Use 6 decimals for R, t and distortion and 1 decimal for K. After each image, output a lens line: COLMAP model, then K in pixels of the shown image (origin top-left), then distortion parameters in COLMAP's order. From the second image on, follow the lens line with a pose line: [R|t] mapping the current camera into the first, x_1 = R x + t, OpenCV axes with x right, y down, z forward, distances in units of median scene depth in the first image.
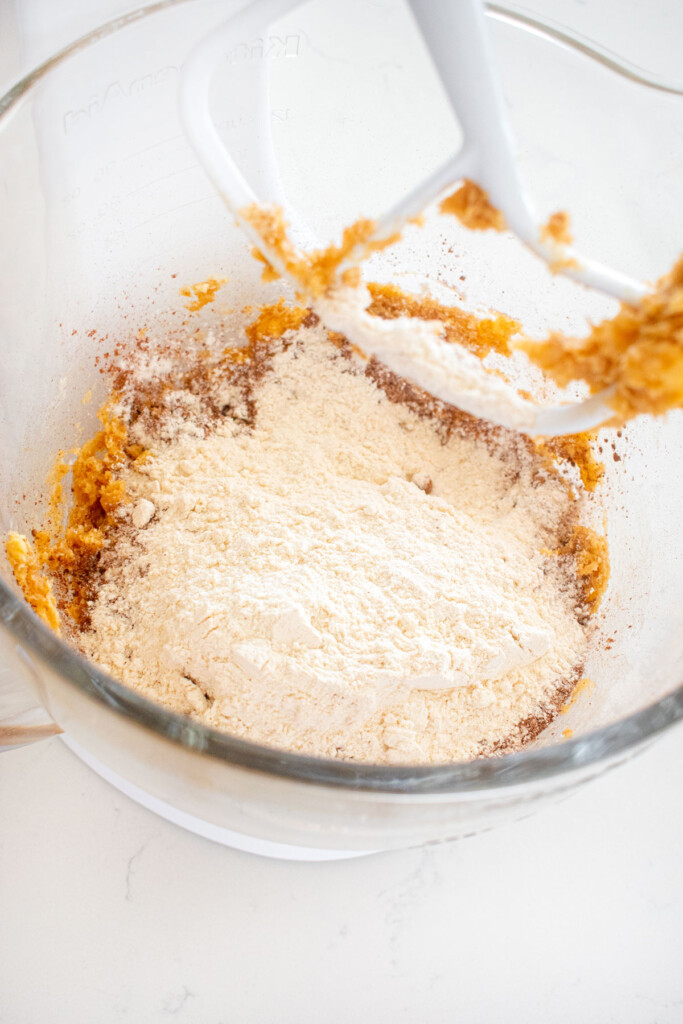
lens RADIAL K [[1290.3, 0, 341.5], [0, 1290.3, 512.0], [0, 0, 1]] dist [-0.009735, -0.052340]
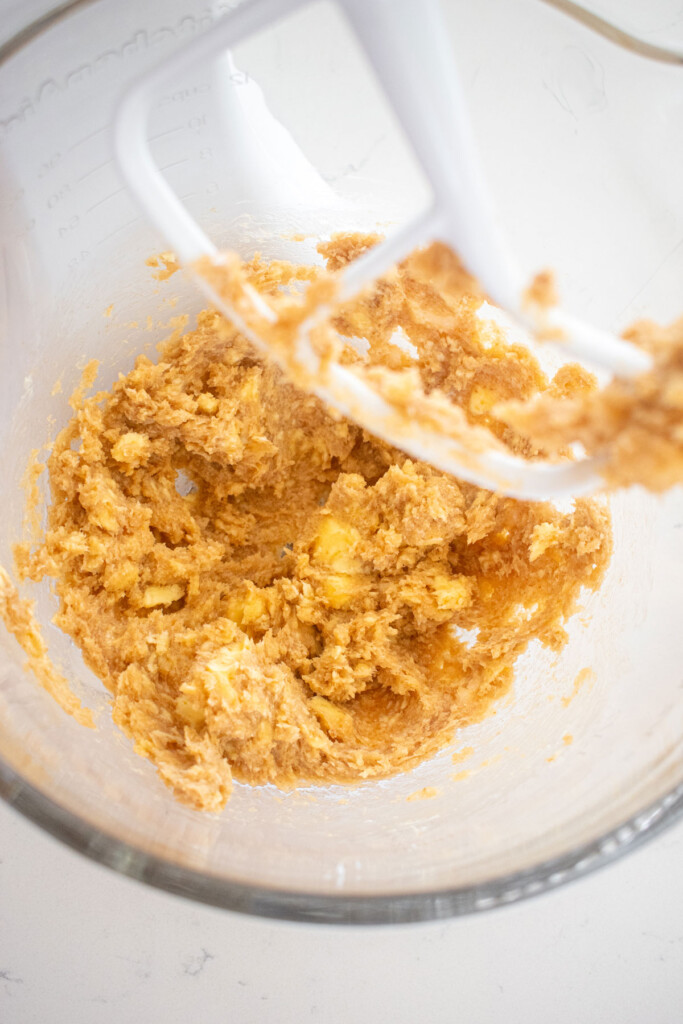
lens RADIAL K [[1296.7, 0, 341.5], [0, 1296.7, 512.0], [0, 0, 1]] dist [-0.044683, -0.012587]
pose [[0.998713, -0.045350, -0.022721, 0.029234], [0.048924, 0.979485, 0.195488, -0.177080], [0.013390, -0.196348, 0.980443, 0.057447]]
